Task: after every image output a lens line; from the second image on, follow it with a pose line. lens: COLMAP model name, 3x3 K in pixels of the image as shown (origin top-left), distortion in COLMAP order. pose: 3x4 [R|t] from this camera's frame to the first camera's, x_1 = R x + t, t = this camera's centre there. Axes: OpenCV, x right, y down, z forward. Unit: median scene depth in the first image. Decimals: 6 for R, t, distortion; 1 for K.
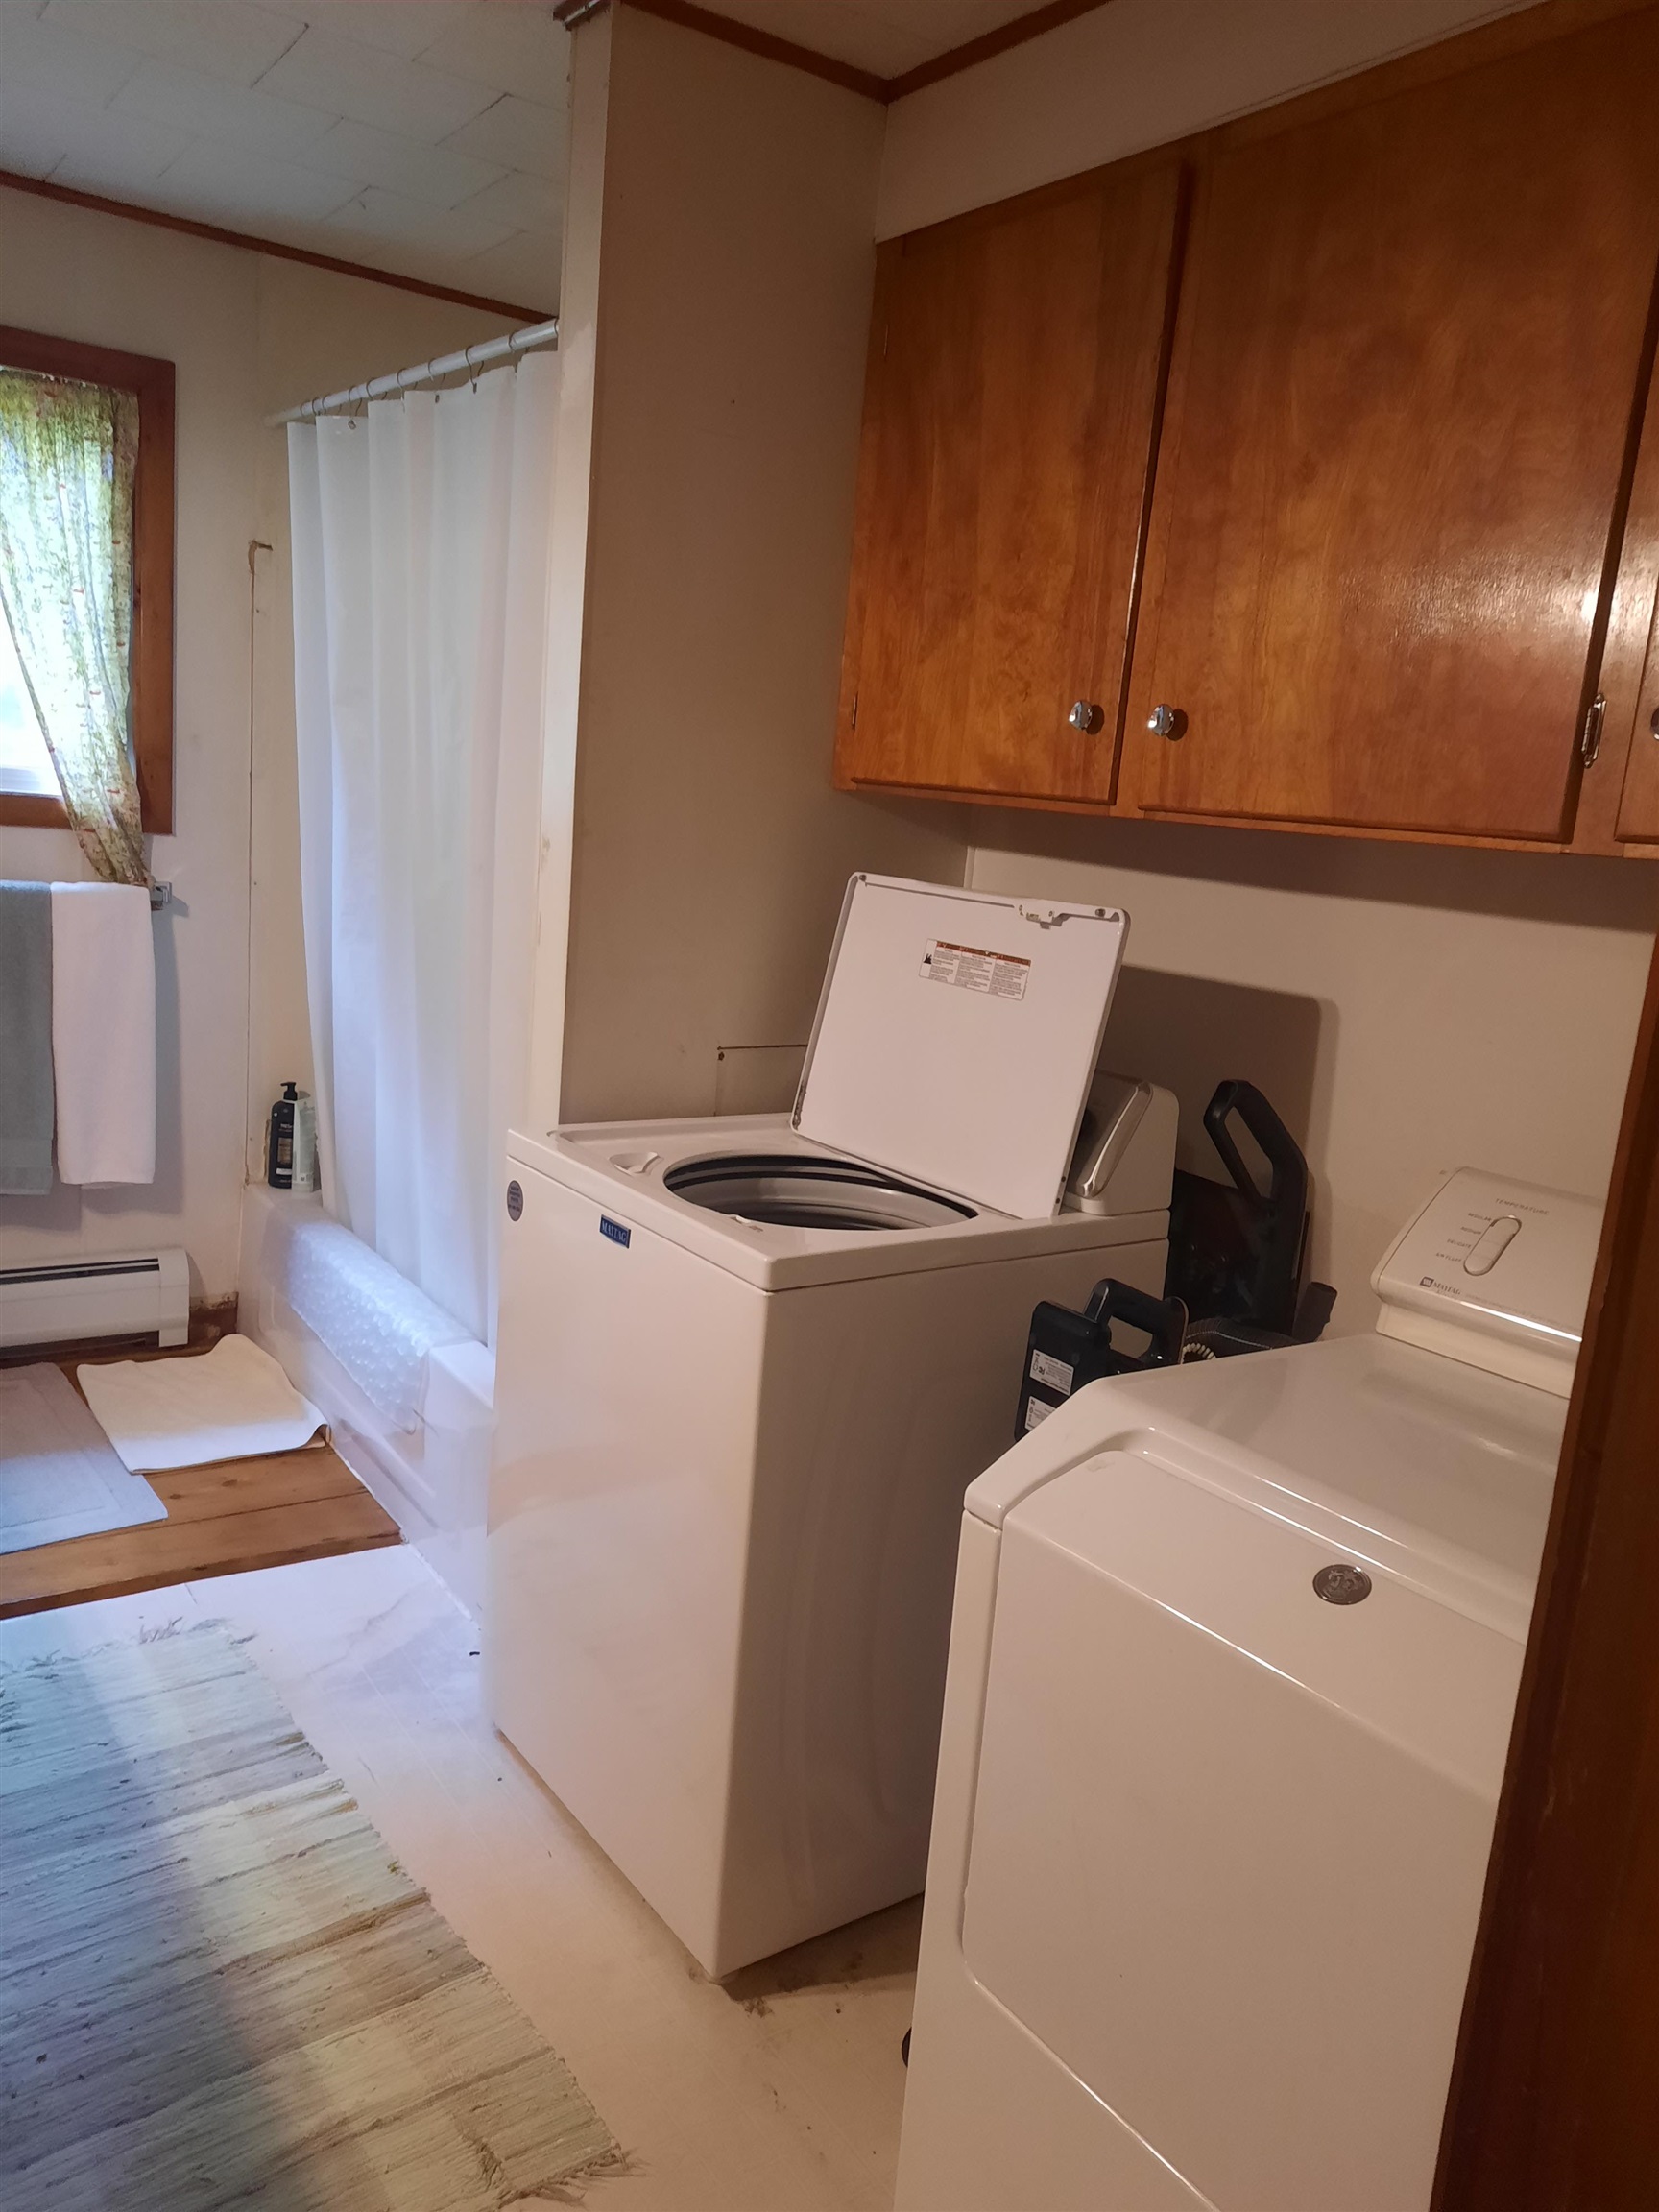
lens RADIAL K [[1611.5, 0, 814.2], [0, 1611.5, 1120.8], [0, 0, 1]] dist [0.036137, -0.039362]
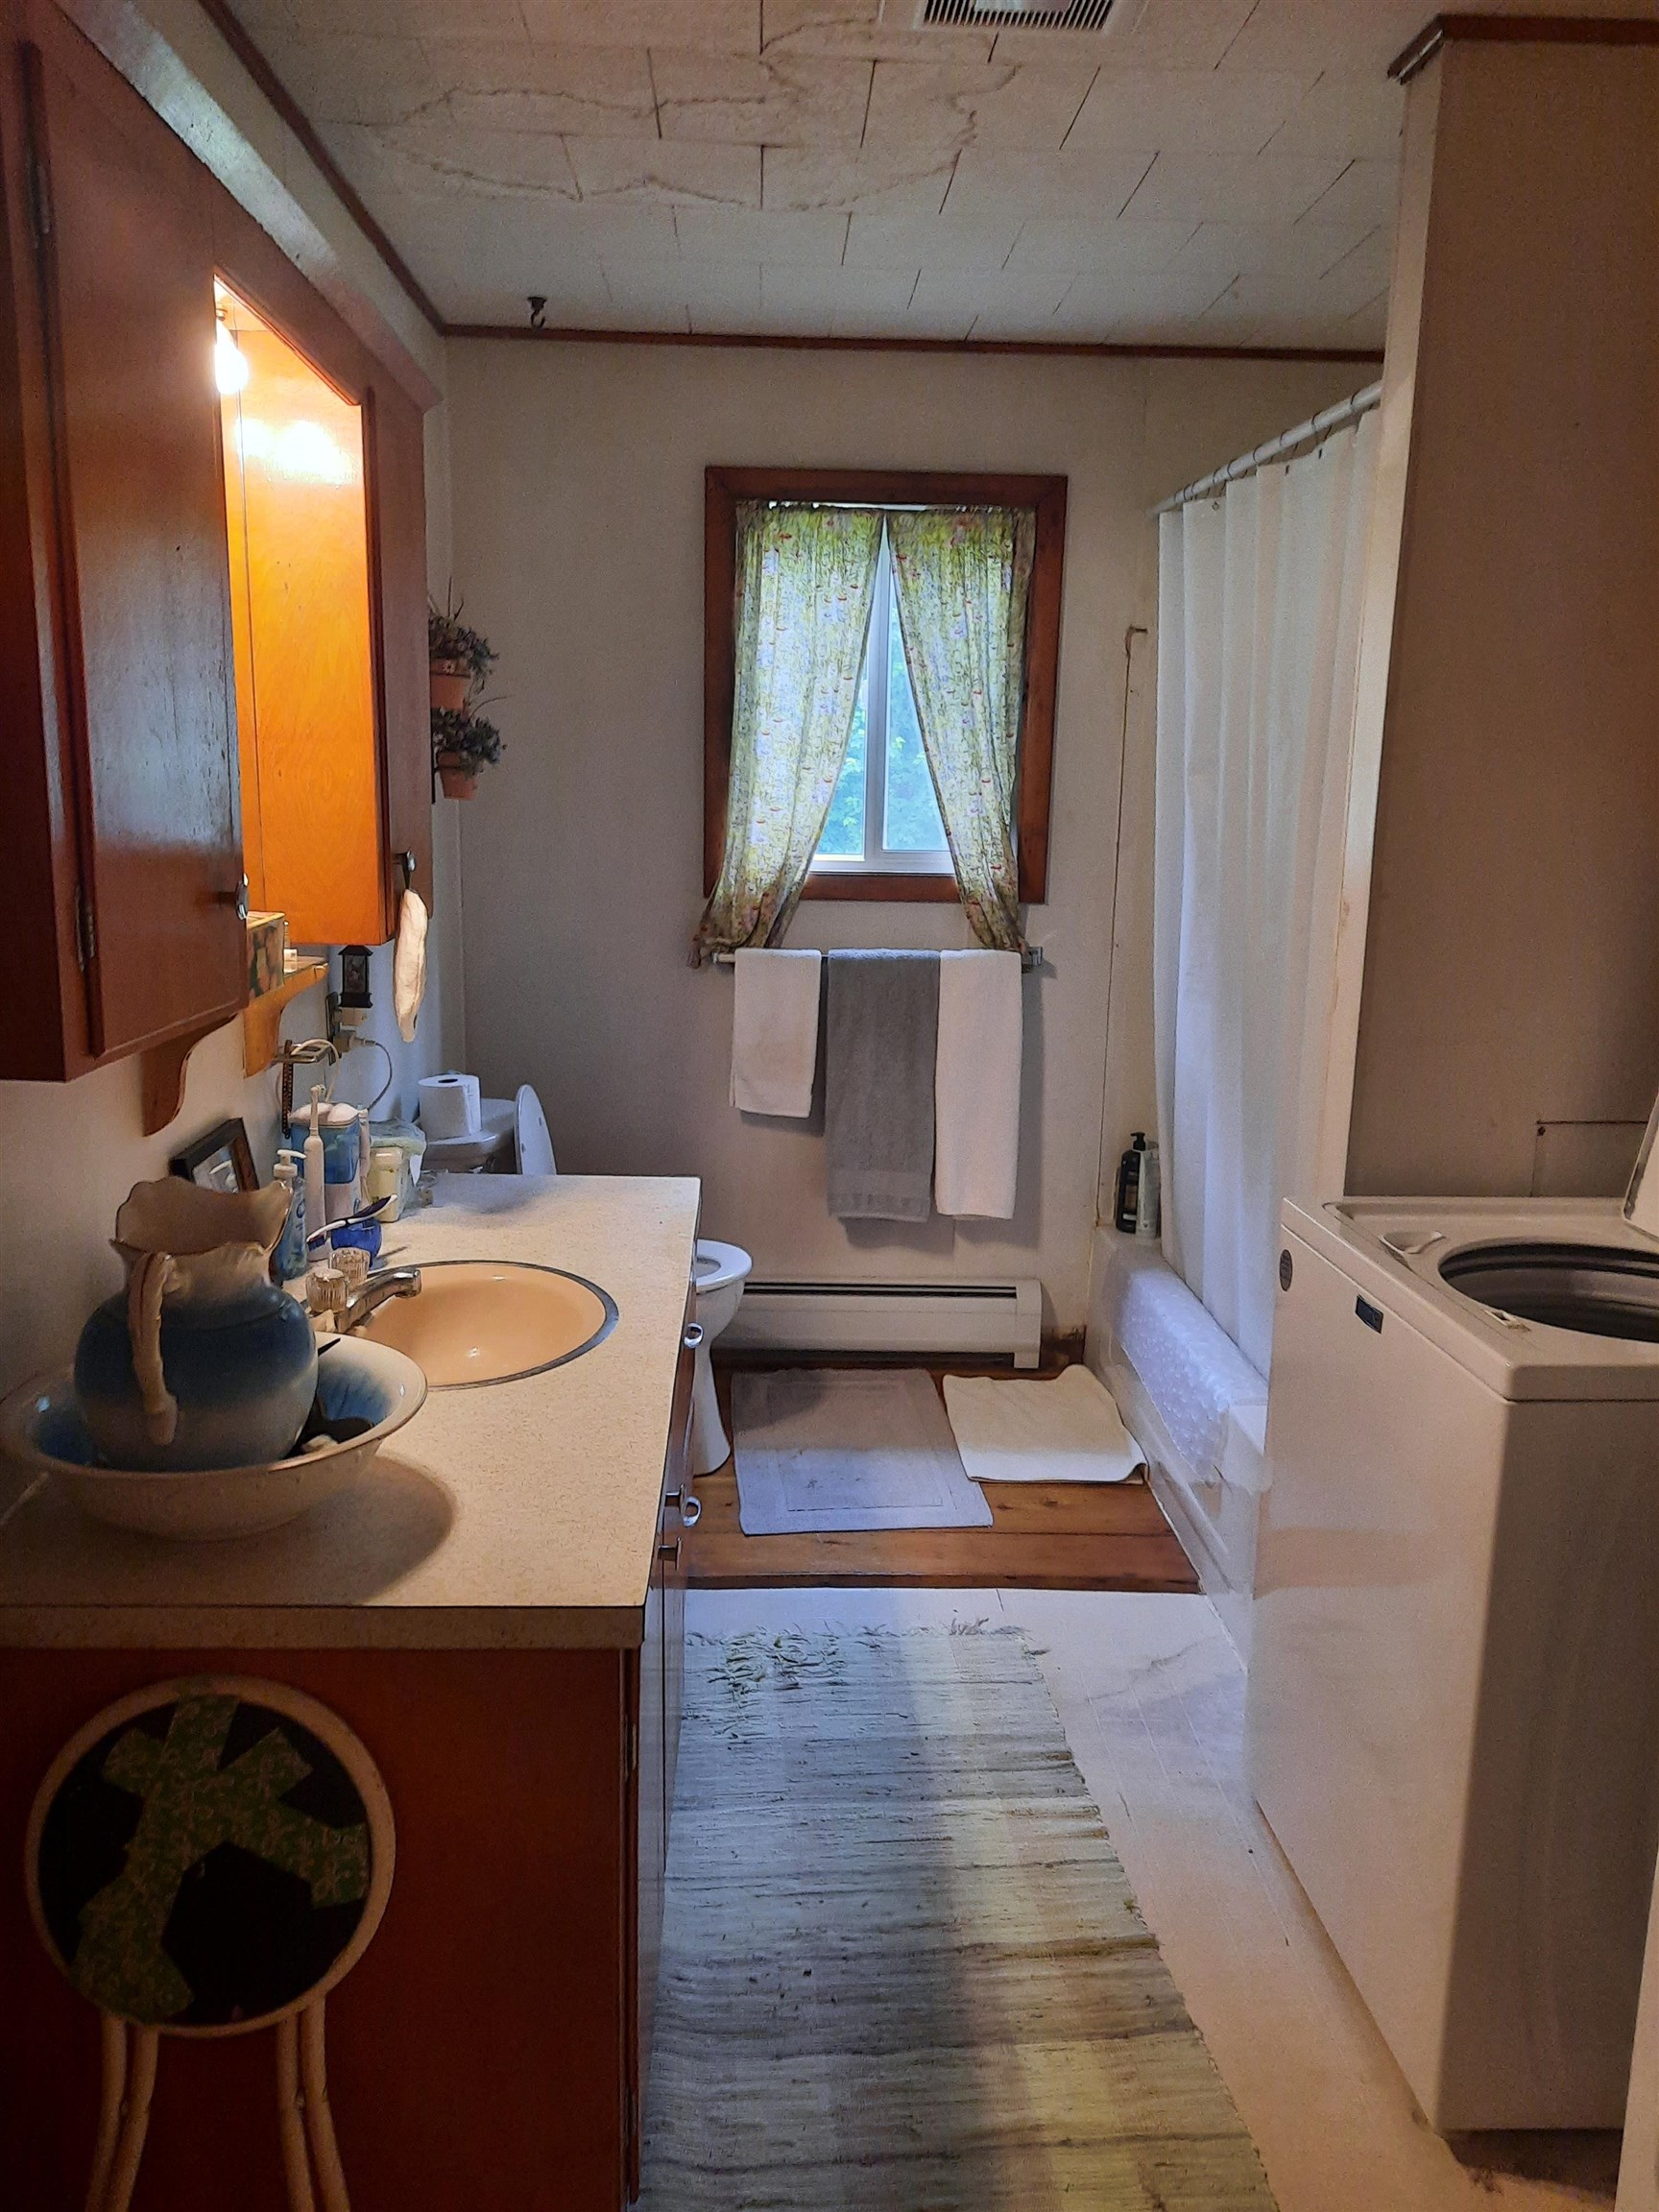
lens RADIAL K [[1611.5, 0, 817.8], [0, 1611.5, 1119.5], [0, 0, 1]] dist [0.036137, -0.039362]
pose [[0.836128, 0.041874, -0.546933, 0.099447], [-0.054620, 0.998482, -0.007055, -0.017909], [0.545808, 0.035773, 0.837147, 0.007364]]
